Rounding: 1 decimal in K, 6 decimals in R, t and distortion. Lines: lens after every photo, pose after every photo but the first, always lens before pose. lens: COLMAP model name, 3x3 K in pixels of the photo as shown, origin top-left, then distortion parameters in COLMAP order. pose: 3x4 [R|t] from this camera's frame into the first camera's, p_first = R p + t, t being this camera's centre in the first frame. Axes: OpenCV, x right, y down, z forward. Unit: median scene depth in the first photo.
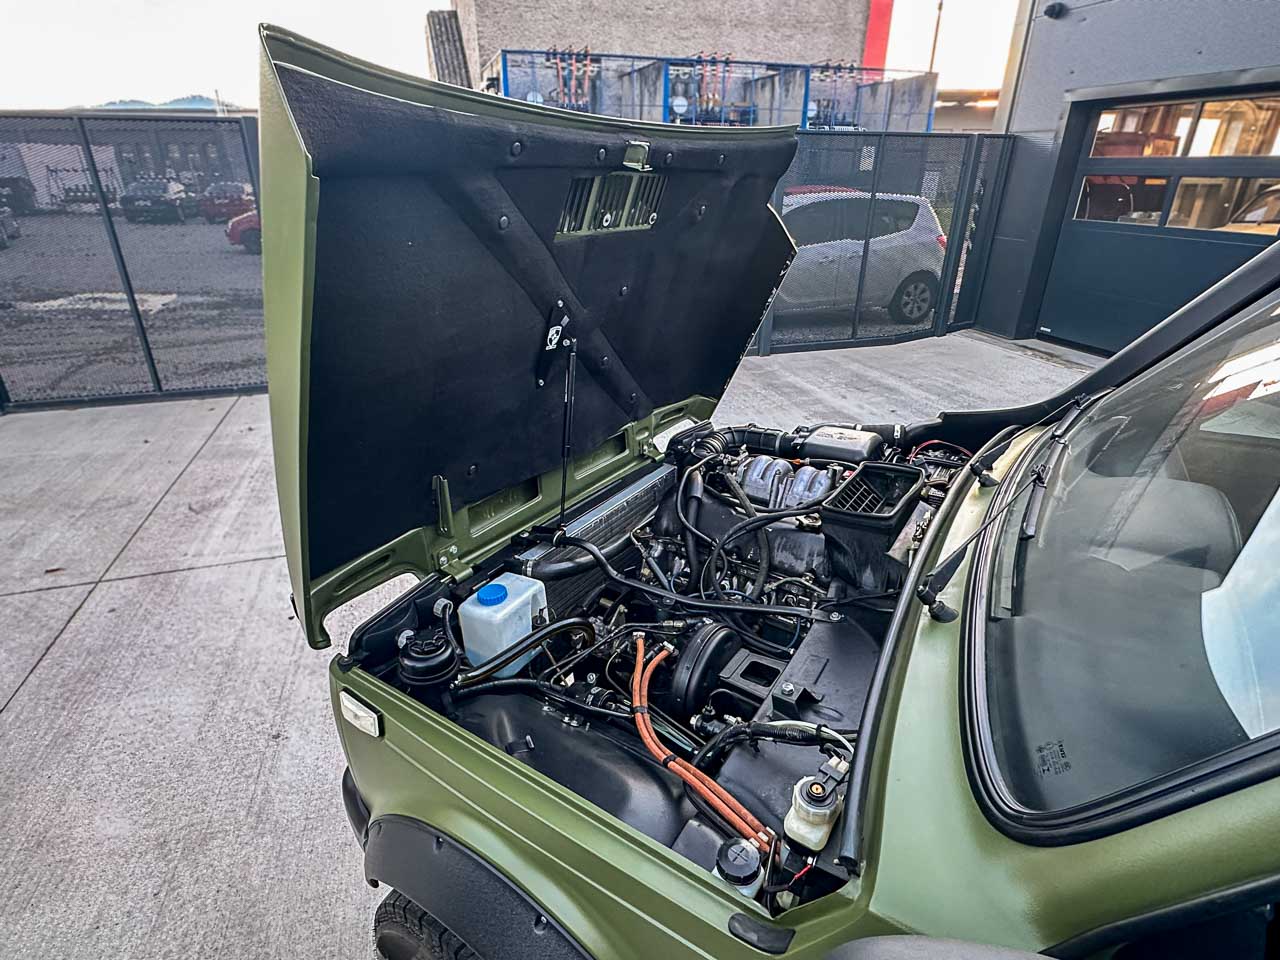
lens RADIAL K [[680.2, 0, 631.8], [0, 680.2, 485.6], [0, 0, 1]] dist [0.002070, -0.002492]
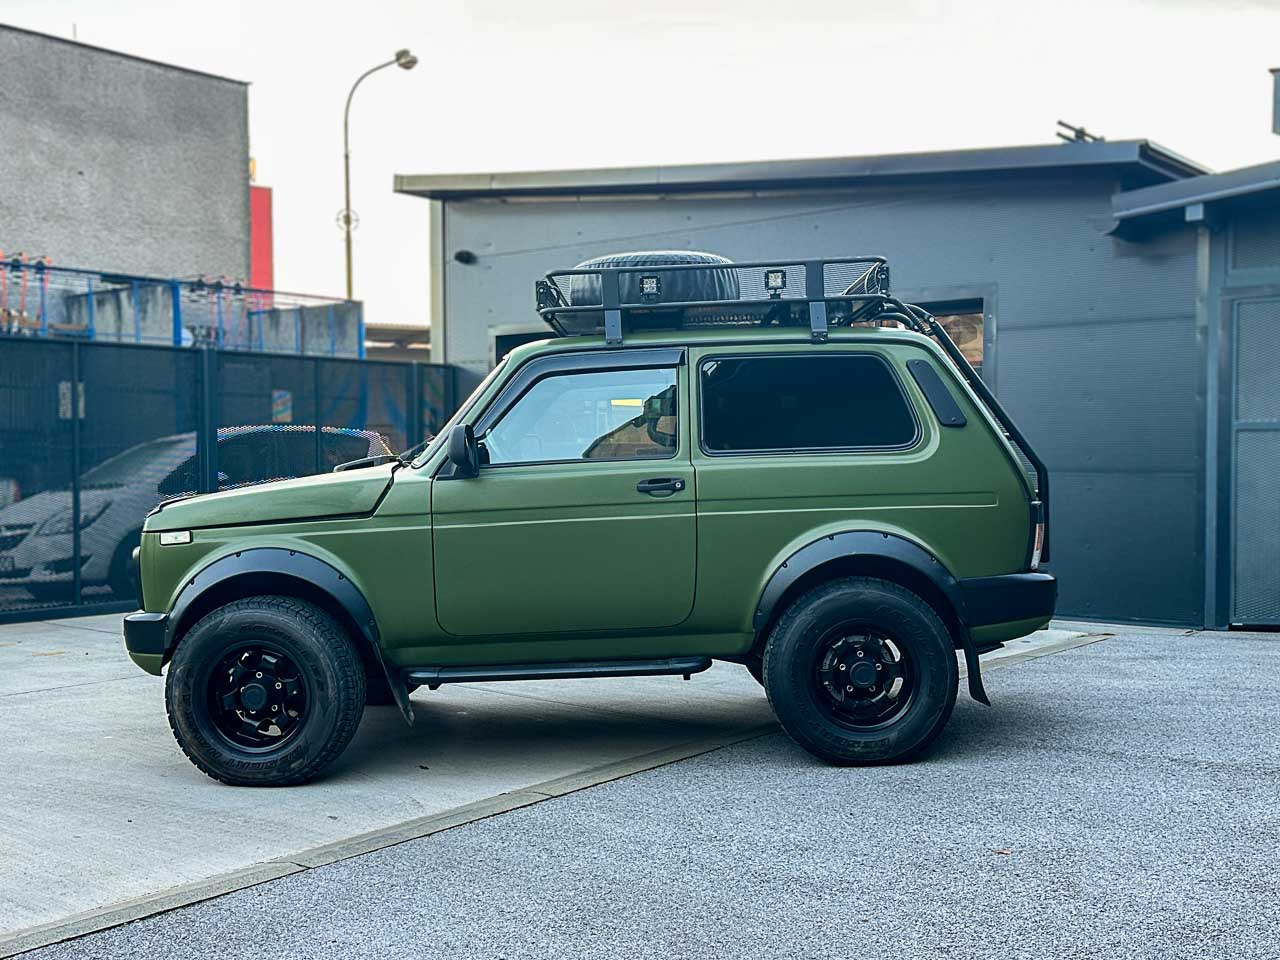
lens RADIAL K [[1352.6, 0, 643.1], [0, 1352.6, 483.7], [0, 0, 1]] dist [0.073635, 0.000000]
pose [[0.840476, -0.020579, 0.541458, -0.077331], [0.233252, 0.915693, -0.327262, 0.104540], [-0.489074, 0.401352, 0.774418, -0.172460]]
